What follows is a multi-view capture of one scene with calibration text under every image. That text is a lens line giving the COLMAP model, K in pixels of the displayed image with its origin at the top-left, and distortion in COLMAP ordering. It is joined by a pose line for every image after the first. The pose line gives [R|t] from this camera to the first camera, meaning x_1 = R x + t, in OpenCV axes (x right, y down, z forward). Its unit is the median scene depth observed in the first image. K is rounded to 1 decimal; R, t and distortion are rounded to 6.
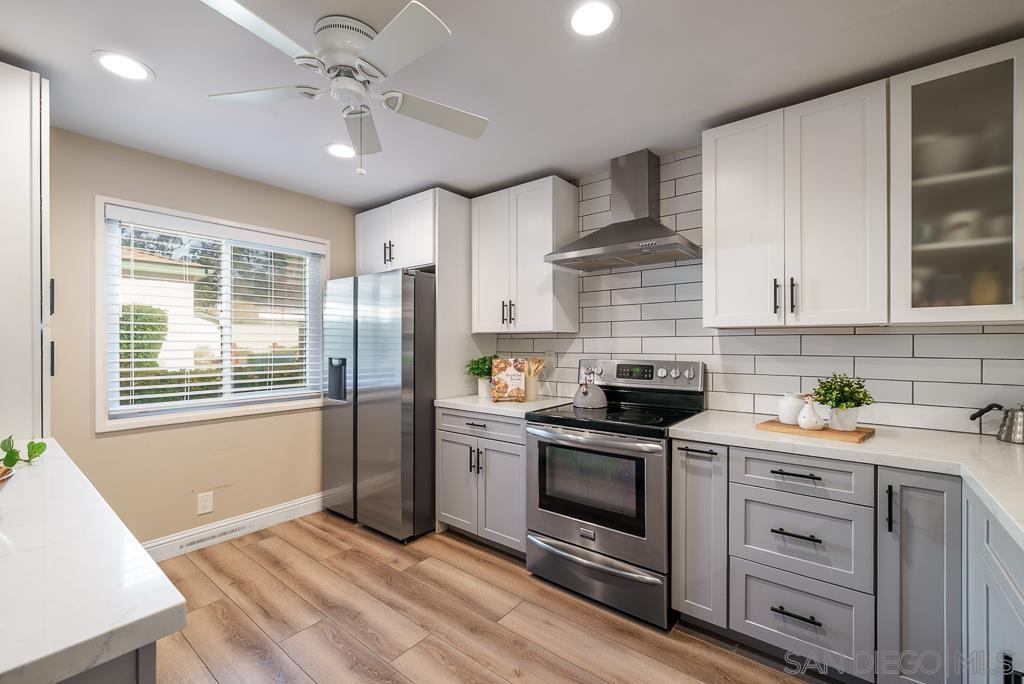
lens RADIAL K [[418.6, 0, 512.8], [0, 418.6, 343.8], [0, 0, 1]] dist [0.000546, -0.000847]
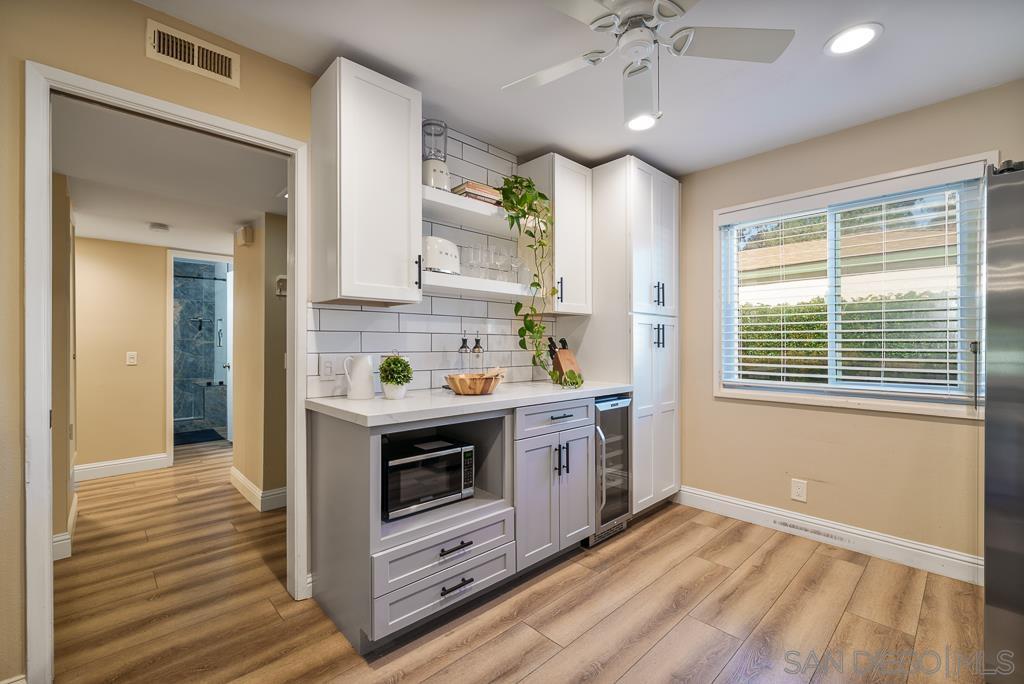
lens RADIAL K [[440.7, 0, 509.1], [0, 440.7, 341.0], [0, 0, 1]] dist [0.003384, -0.000065]
pose [[-0.136764, -0.006221, -0.990584, 0.364799], [-0.001348, 0.999981, -0.006094, 0.045267], [0.990603, 0.000502, -0.136769, 0.481370]]
